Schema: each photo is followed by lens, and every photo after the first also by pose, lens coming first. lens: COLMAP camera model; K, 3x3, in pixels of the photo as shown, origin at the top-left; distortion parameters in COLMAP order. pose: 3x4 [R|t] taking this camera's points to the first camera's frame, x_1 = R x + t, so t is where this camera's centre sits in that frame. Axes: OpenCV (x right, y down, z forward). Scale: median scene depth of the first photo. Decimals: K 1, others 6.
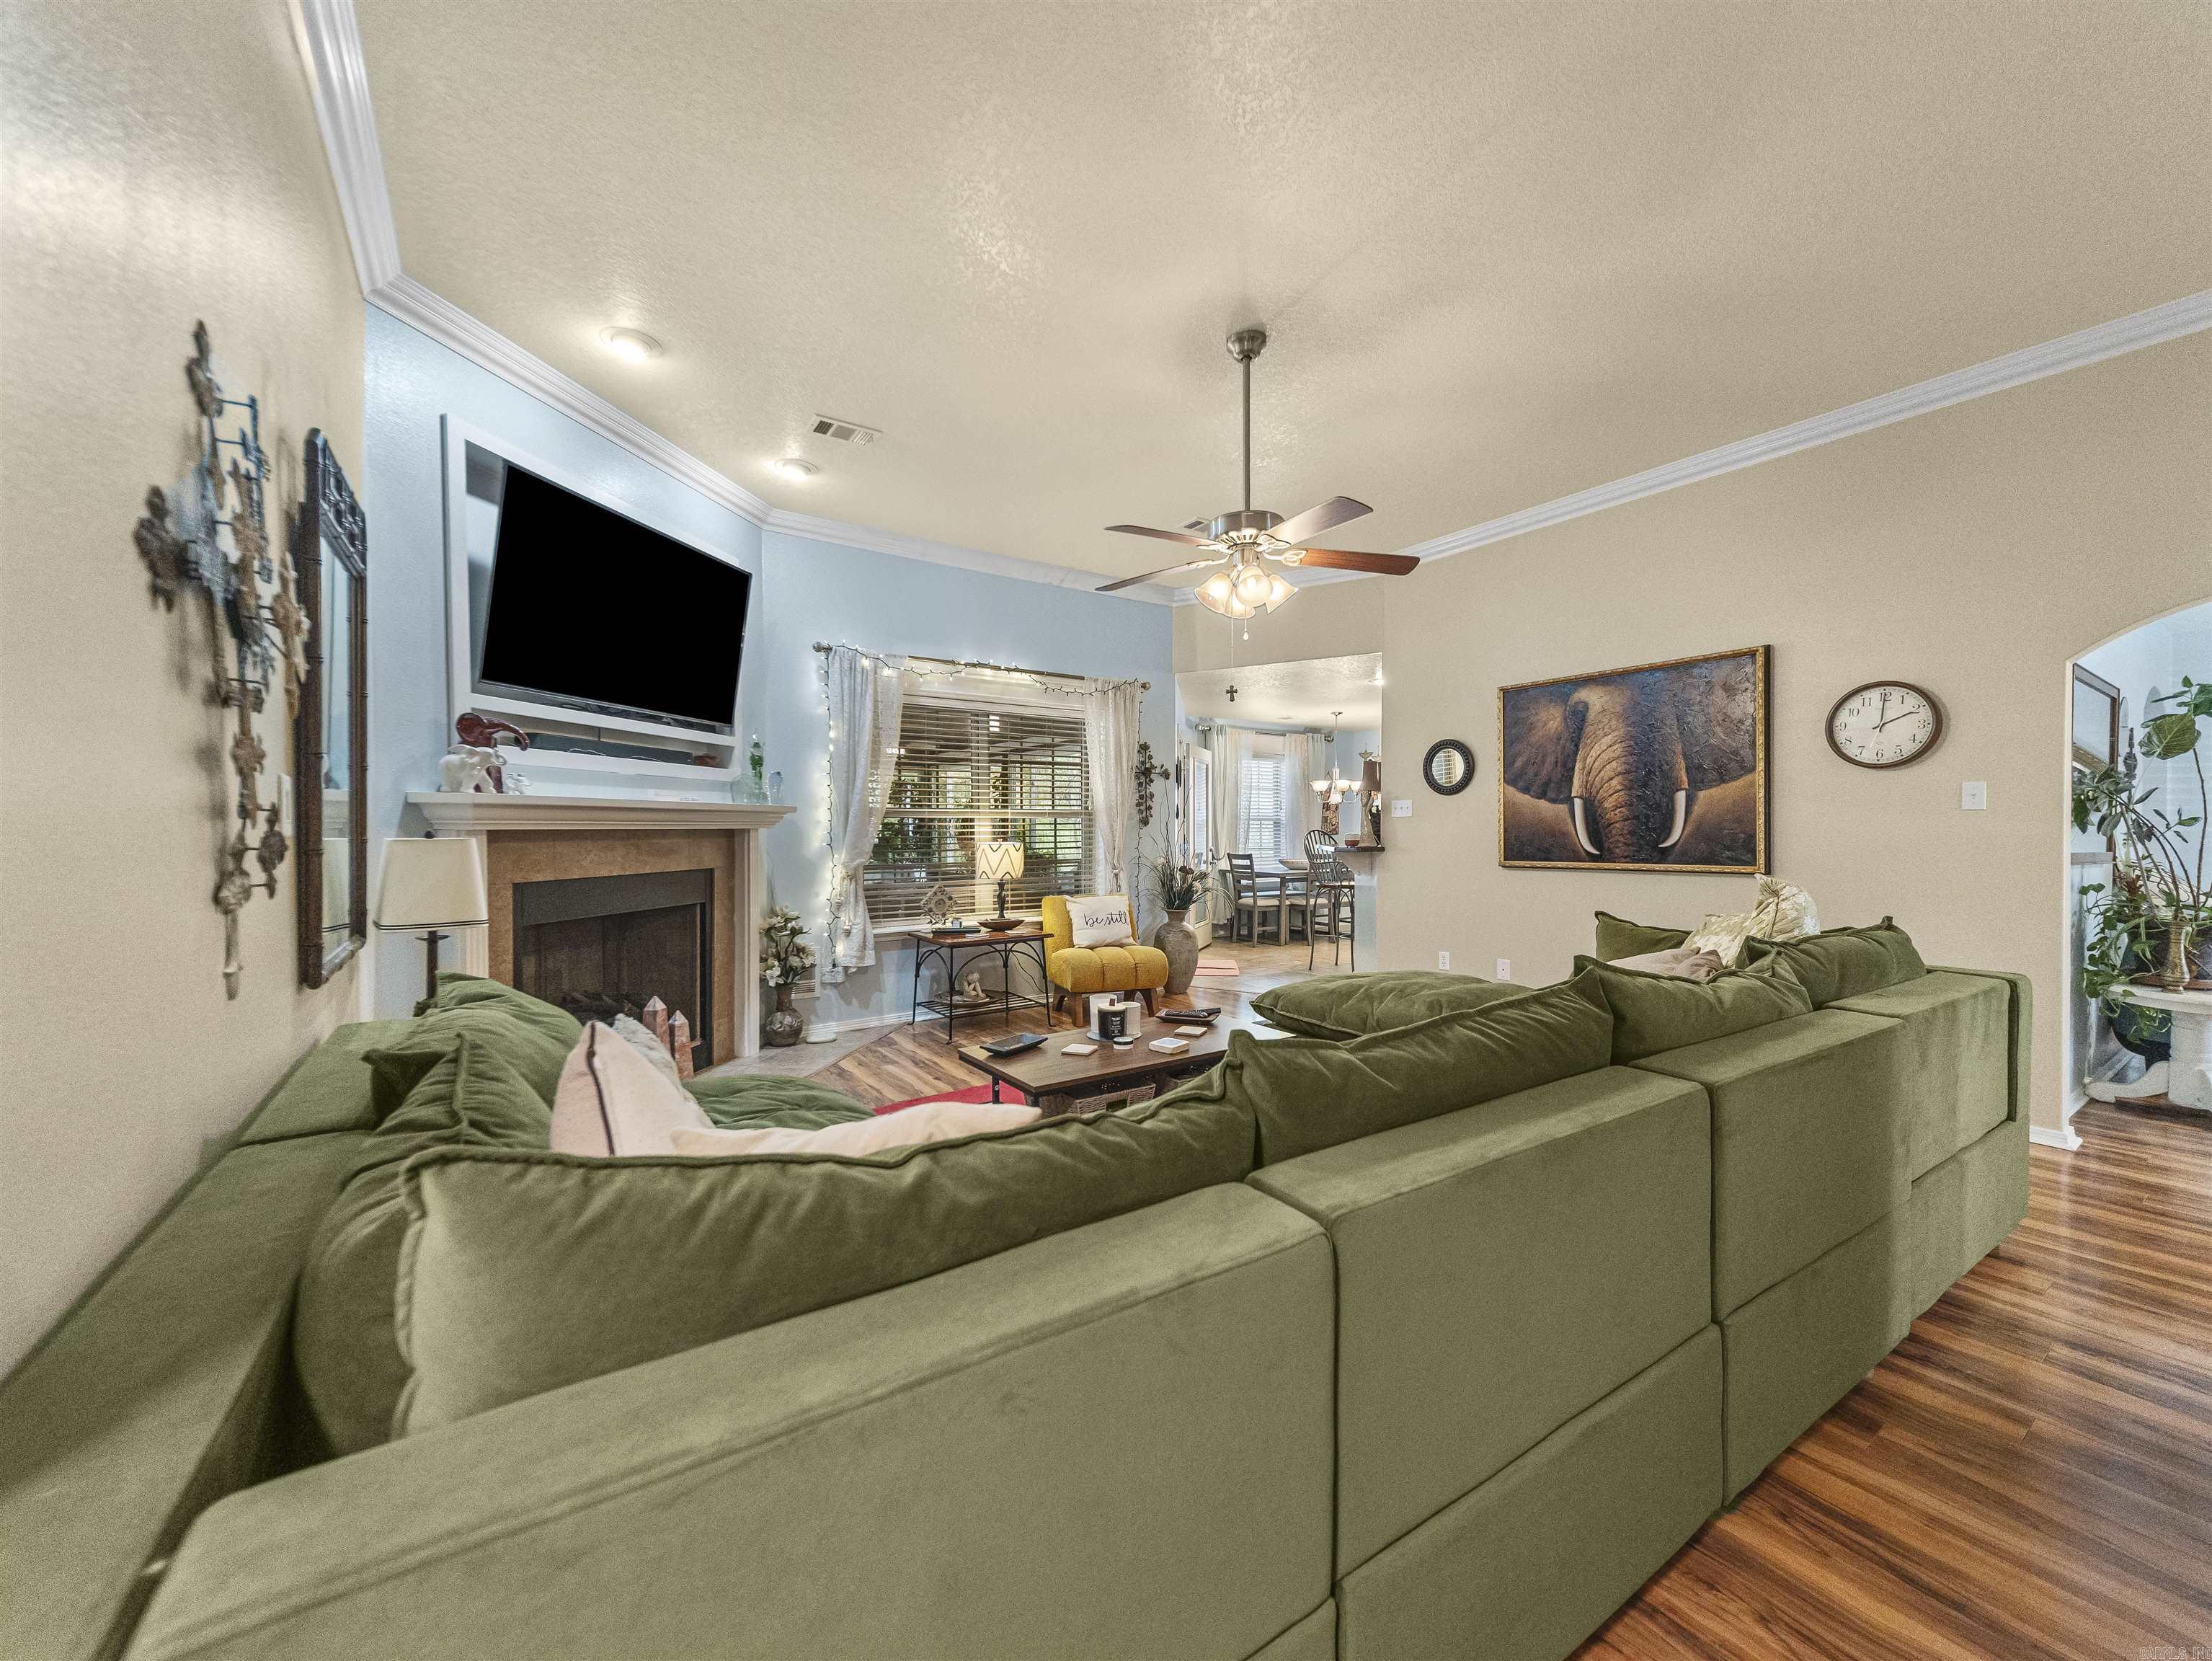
lens RADIAL K [[857.9, 0, 1097.7], [0, 857.9, 832.2], [0, 0, 1]] dist [0.023950, -0.007200]
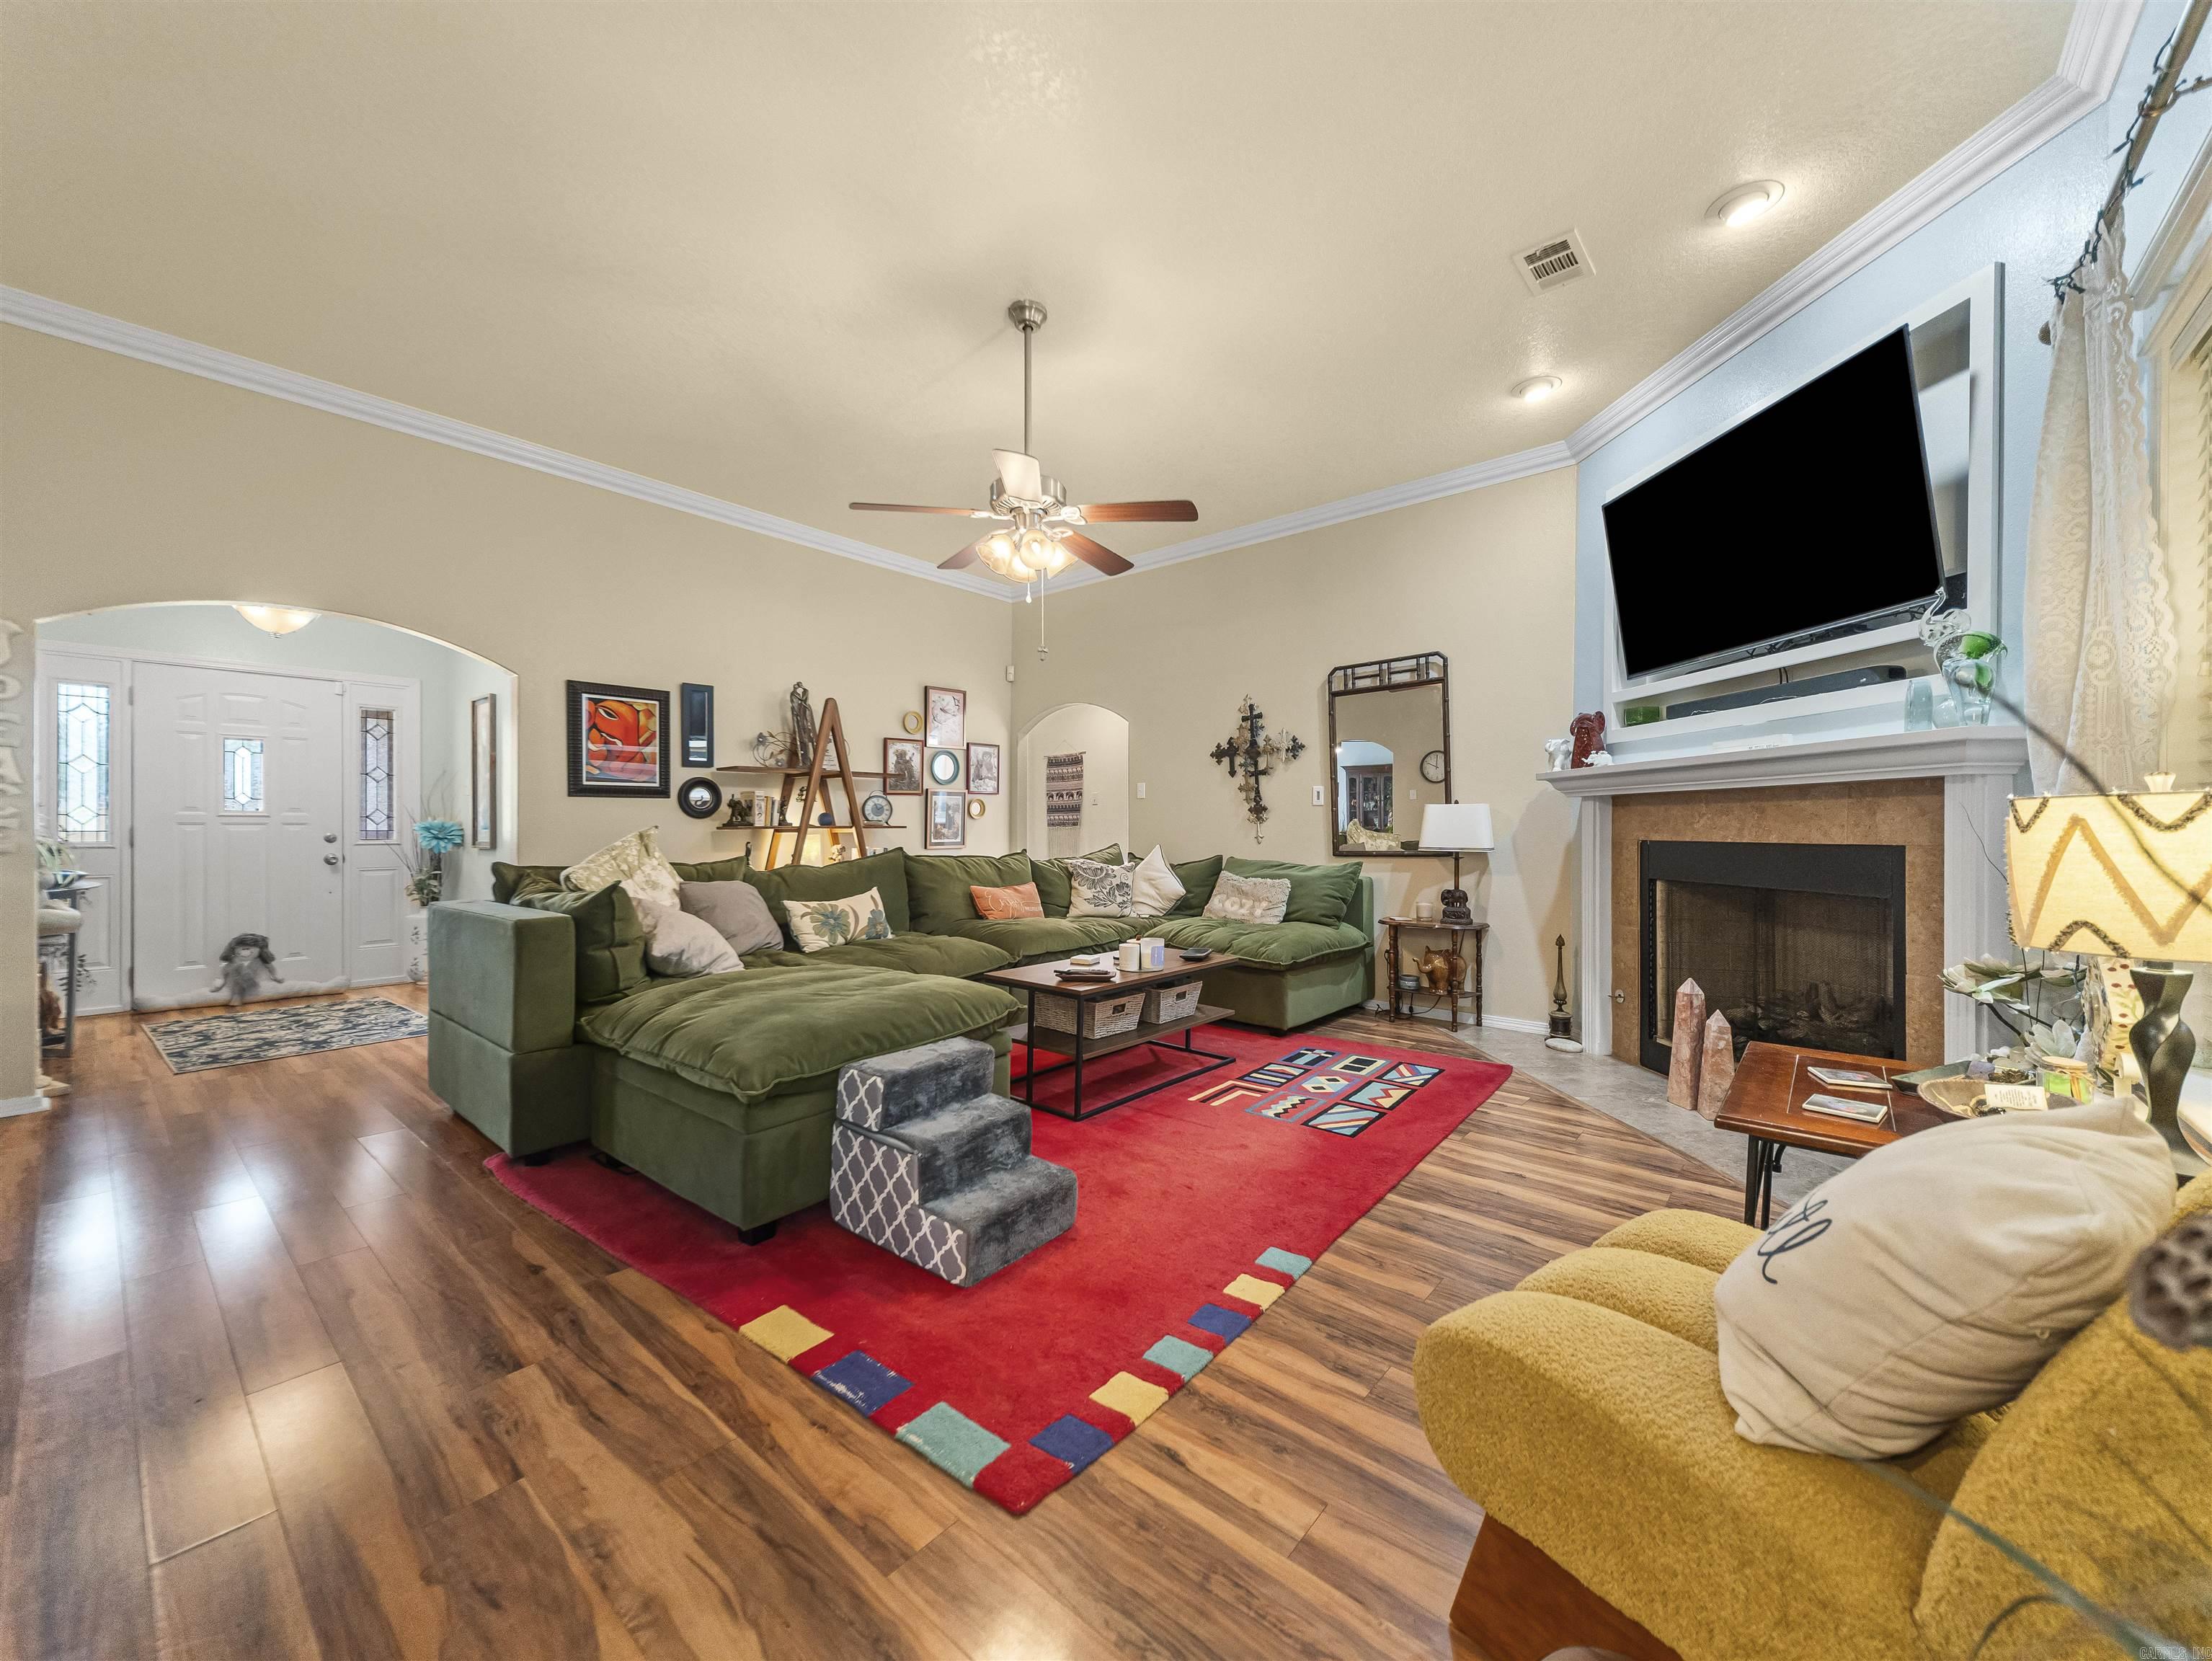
lens RADIAL K [[857.9, 0, 1118.6], [0, 857.9, 829.5], [0, 0, 1]] dist [0.023950, -0.007200]
pose [[-0.966683, -0.002394, -0.255966, 0.233084], [-0.004354, 0.999965, 0.007093, 0.028812], [0.255940, 0.007971, -0.966660, 1.447653]]
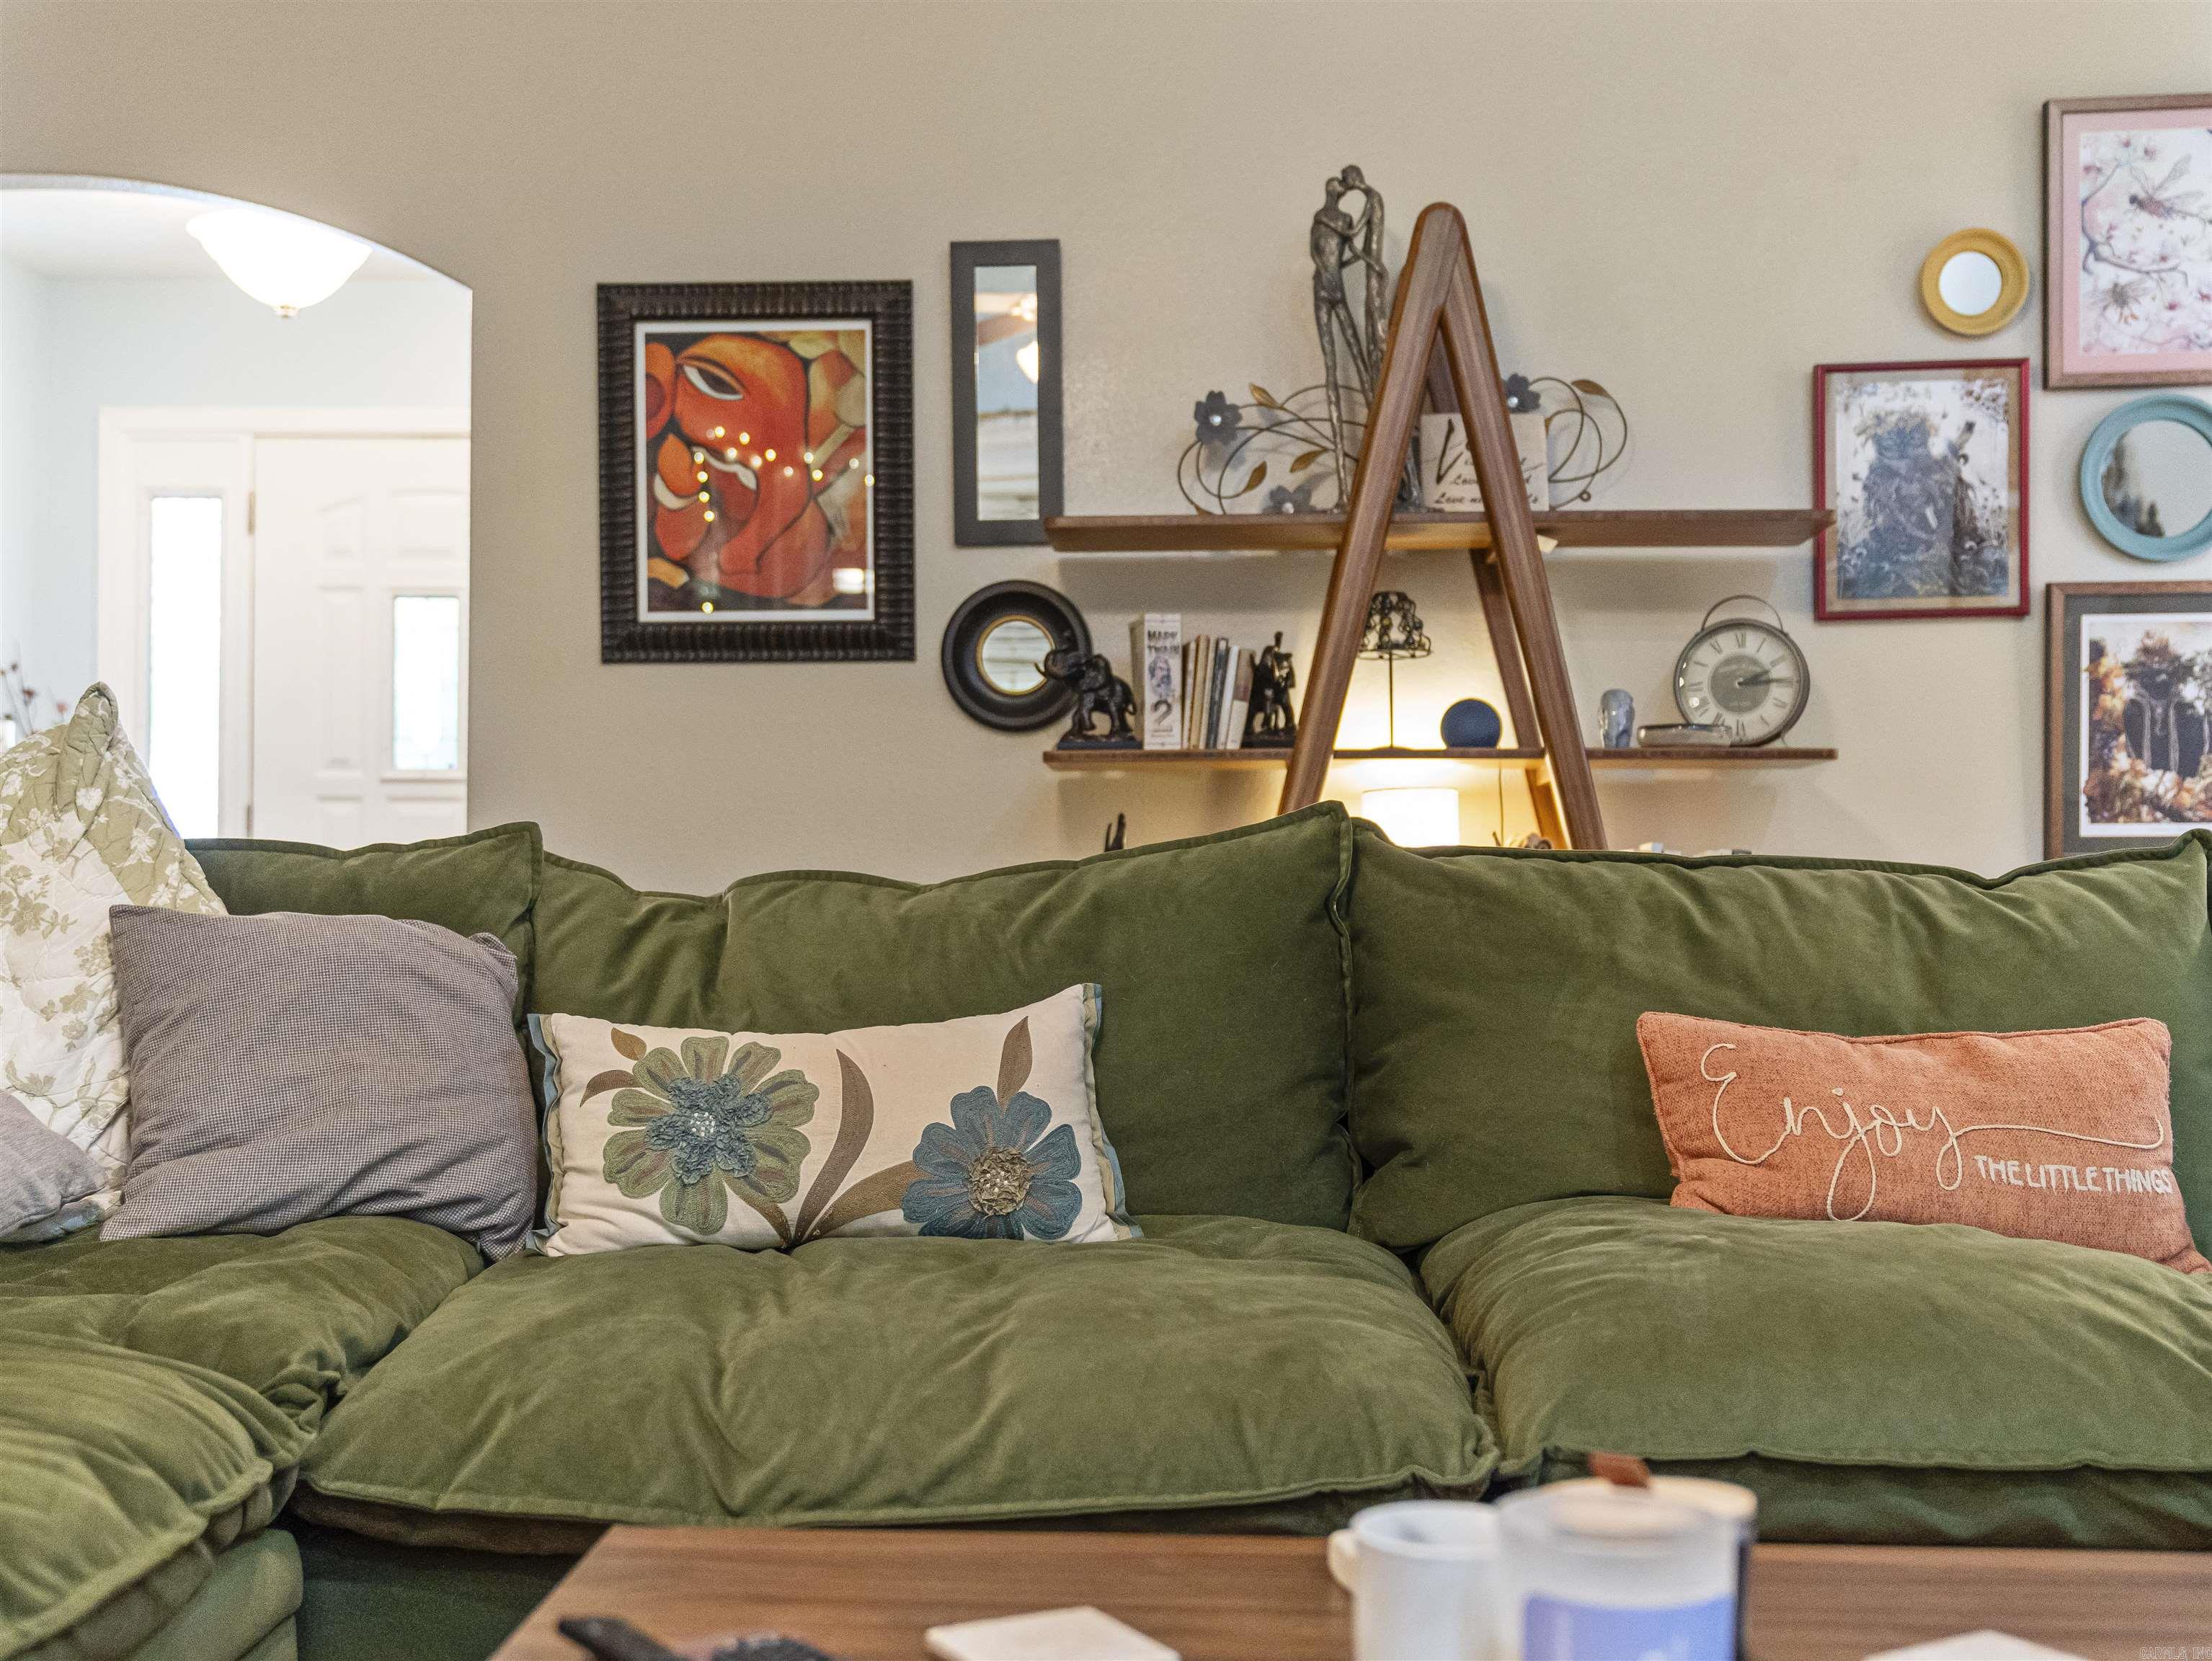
lens RADIAL K [[2532.4, 0, 1089.4], [0, 2532.4, 843.6], [0, 0, 1]] dist [0.063687, 0.000000]
pose [[-0.796473, 0.004221, 0.604659, -0.101425], [-0.002298, 0.999947, -0.010008, 0.074622], [-0.604669, -0.009360, -0.796422, 0.912947]]
